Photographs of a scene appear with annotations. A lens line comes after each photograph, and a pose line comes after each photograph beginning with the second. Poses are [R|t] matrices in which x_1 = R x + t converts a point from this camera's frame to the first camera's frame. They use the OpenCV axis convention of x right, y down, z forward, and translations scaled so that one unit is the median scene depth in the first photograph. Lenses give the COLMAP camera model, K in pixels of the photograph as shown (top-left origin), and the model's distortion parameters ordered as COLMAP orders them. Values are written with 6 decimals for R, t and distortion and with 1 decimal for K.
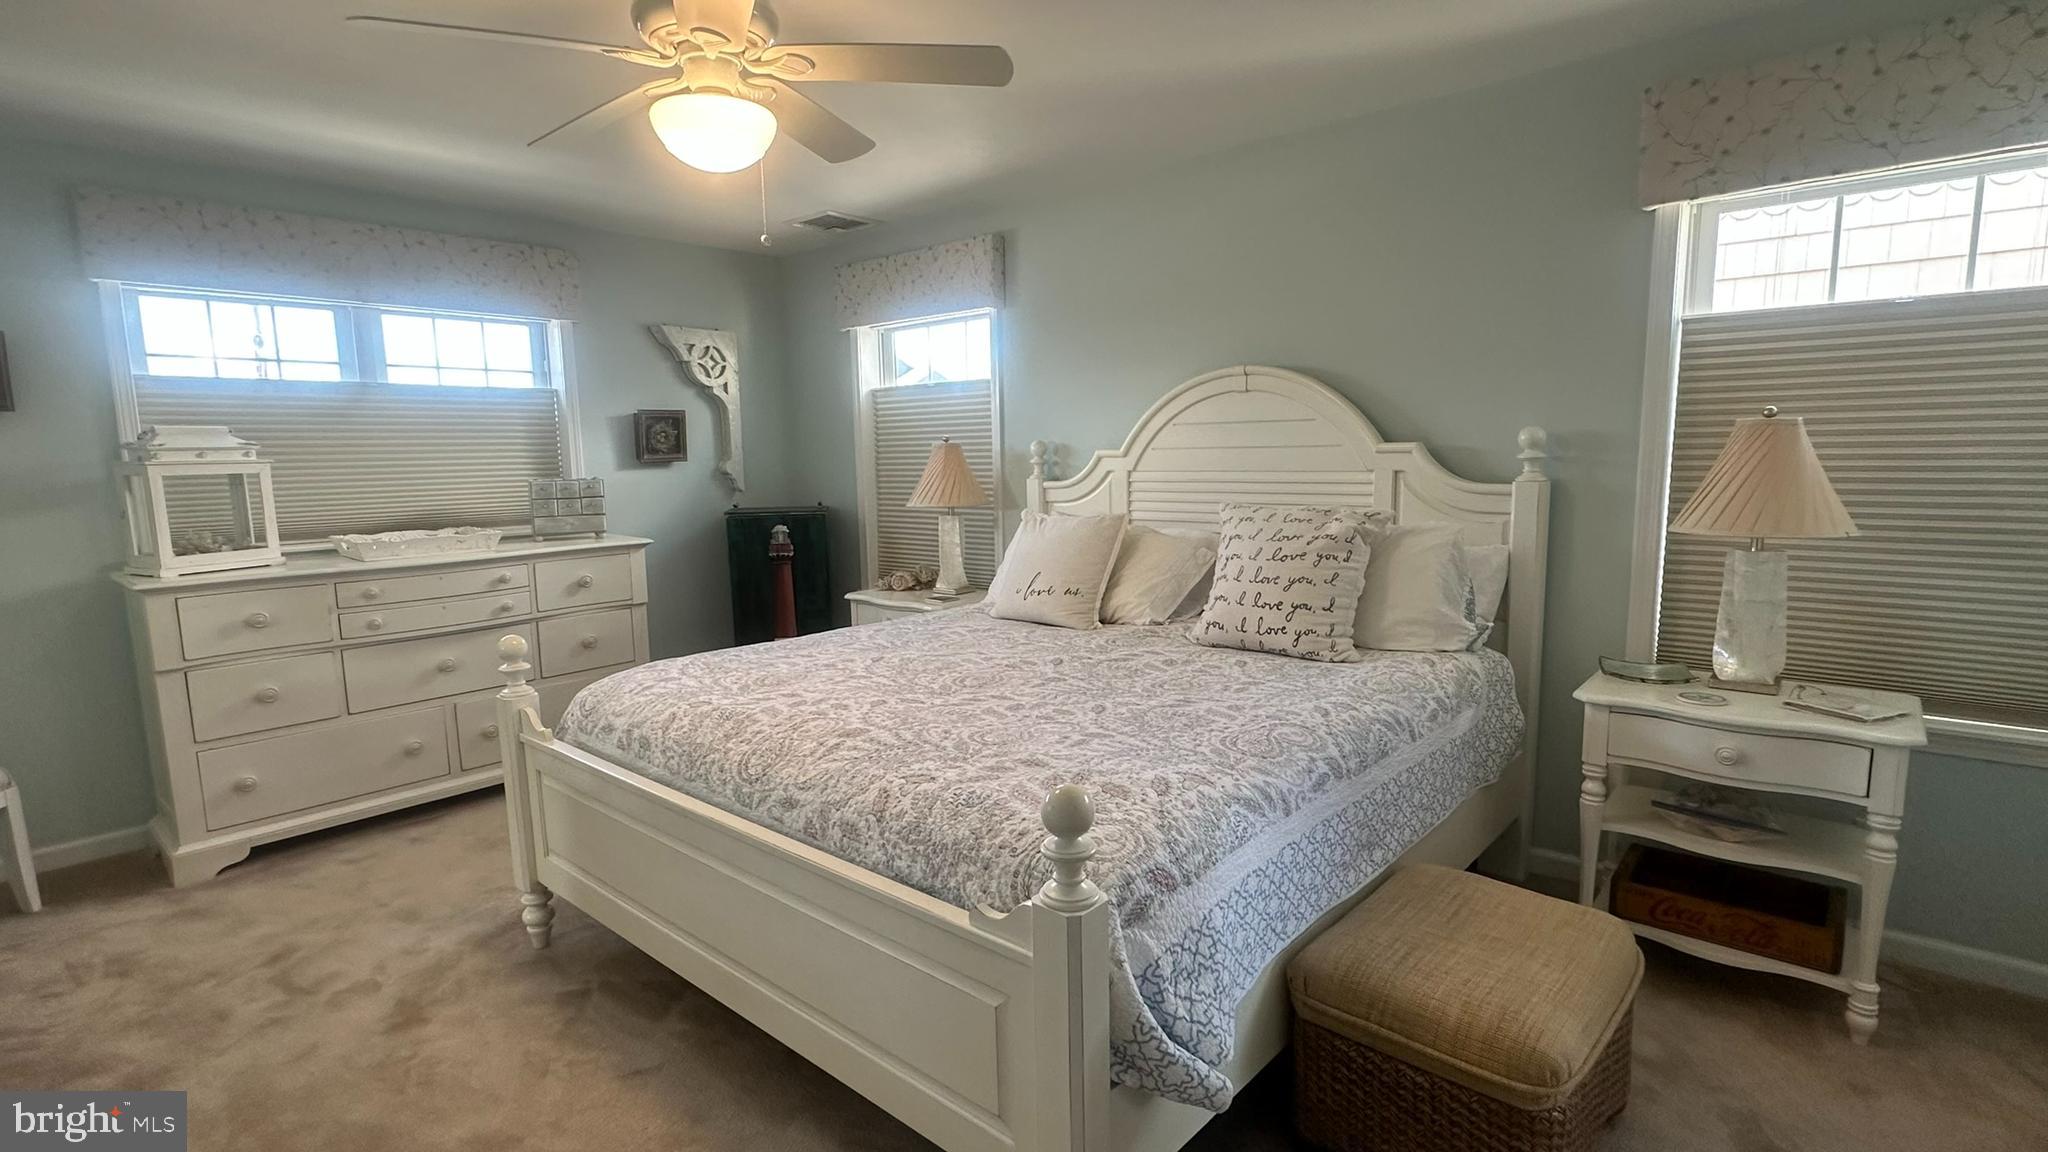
lens RADIAL K [[999.5, 0, 948.4], [0, 999.5, 585.0], [0, 0, 1]] dist [0.002656, 0.000243]
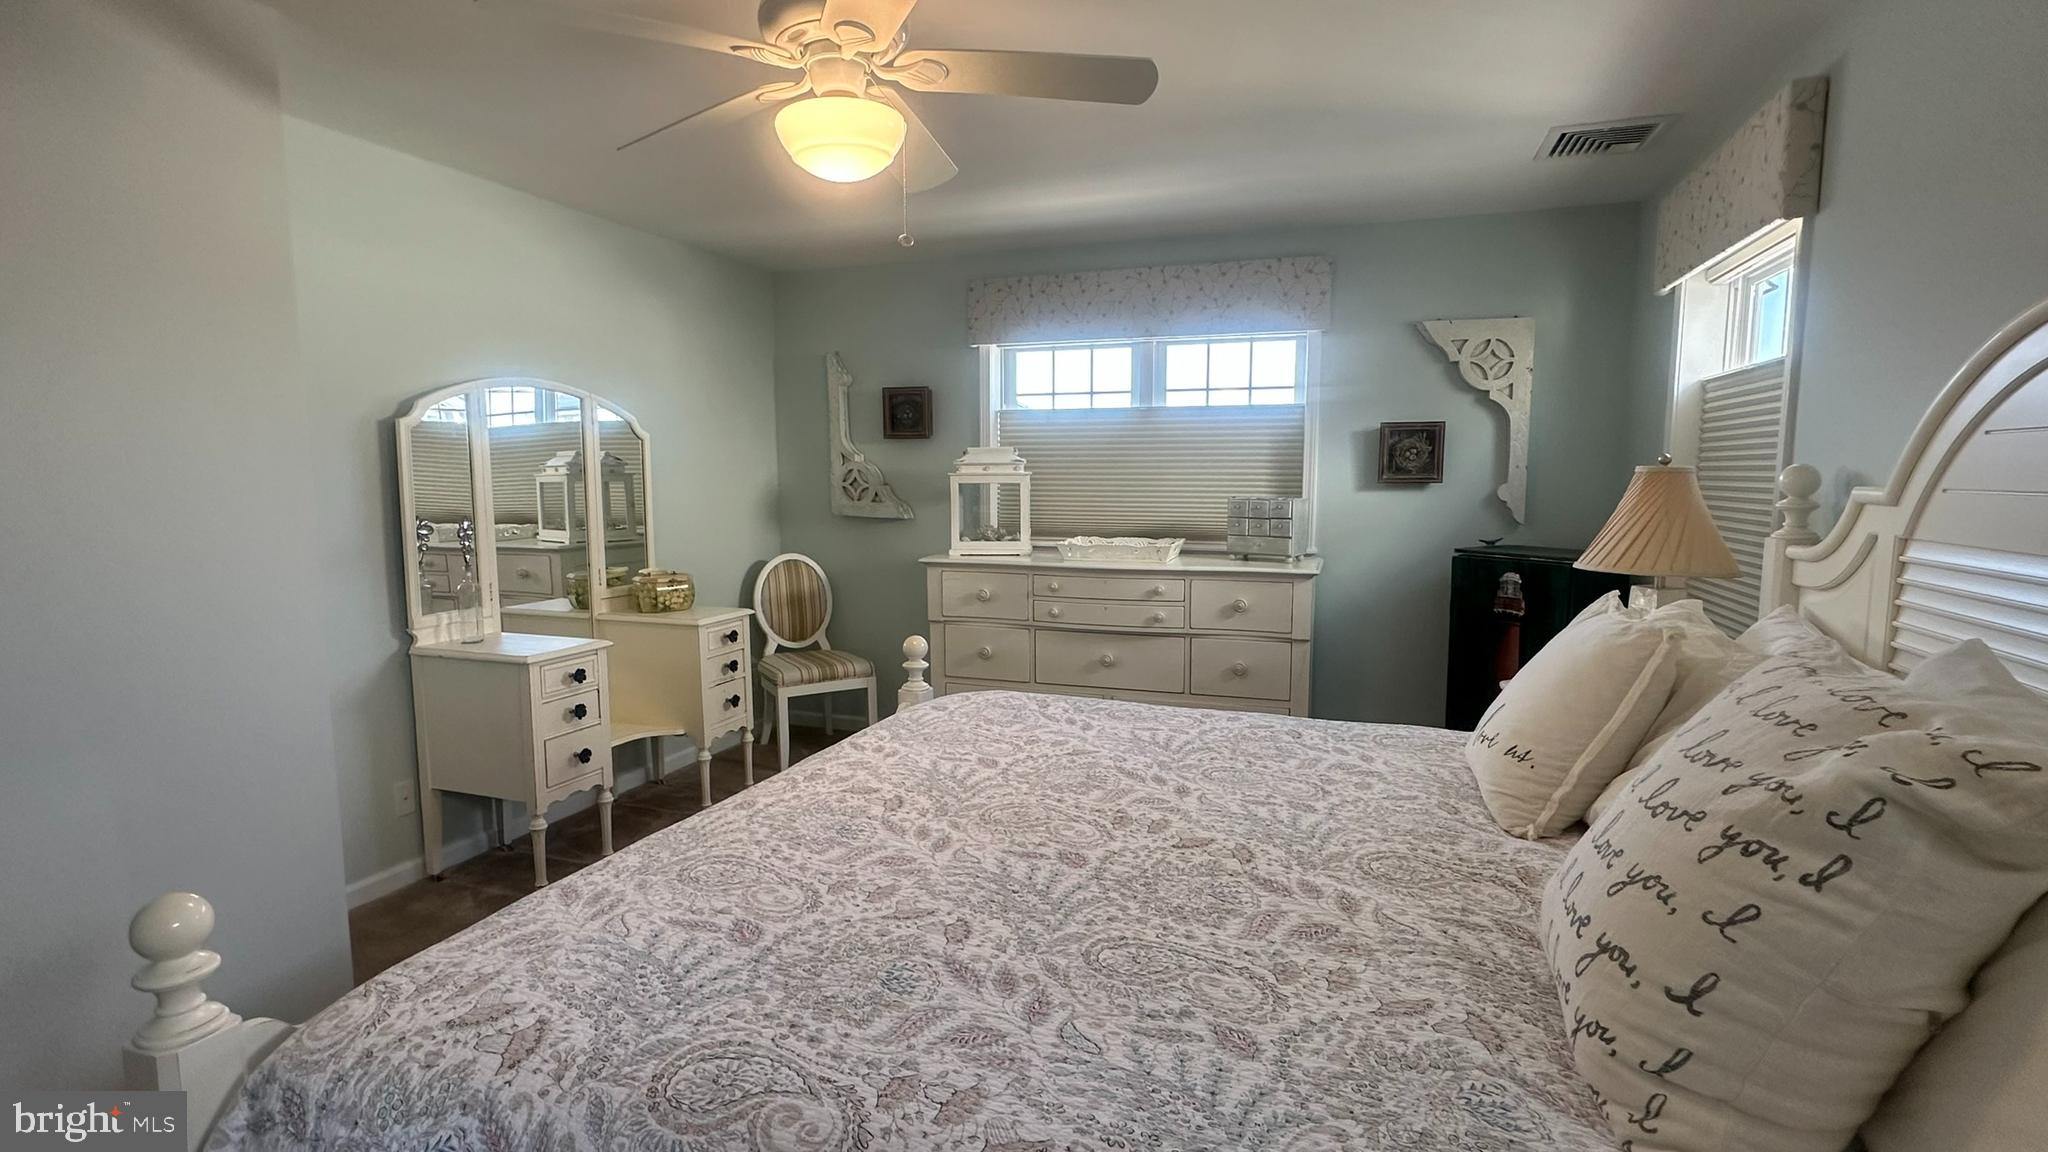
lens RADIAL K [[938.9, 0, 1015.4], [0, 938.9, 583.6], [0, 0, 1]] dist [-0.004040, 0.000027]
pose [[0.405625, 0.127335, -0.905126, 0.369155], [-0.129287, 0.988286, 0.081095, -0.071699], [0.904850, 0.084127, 0.417336, 0.443433]]
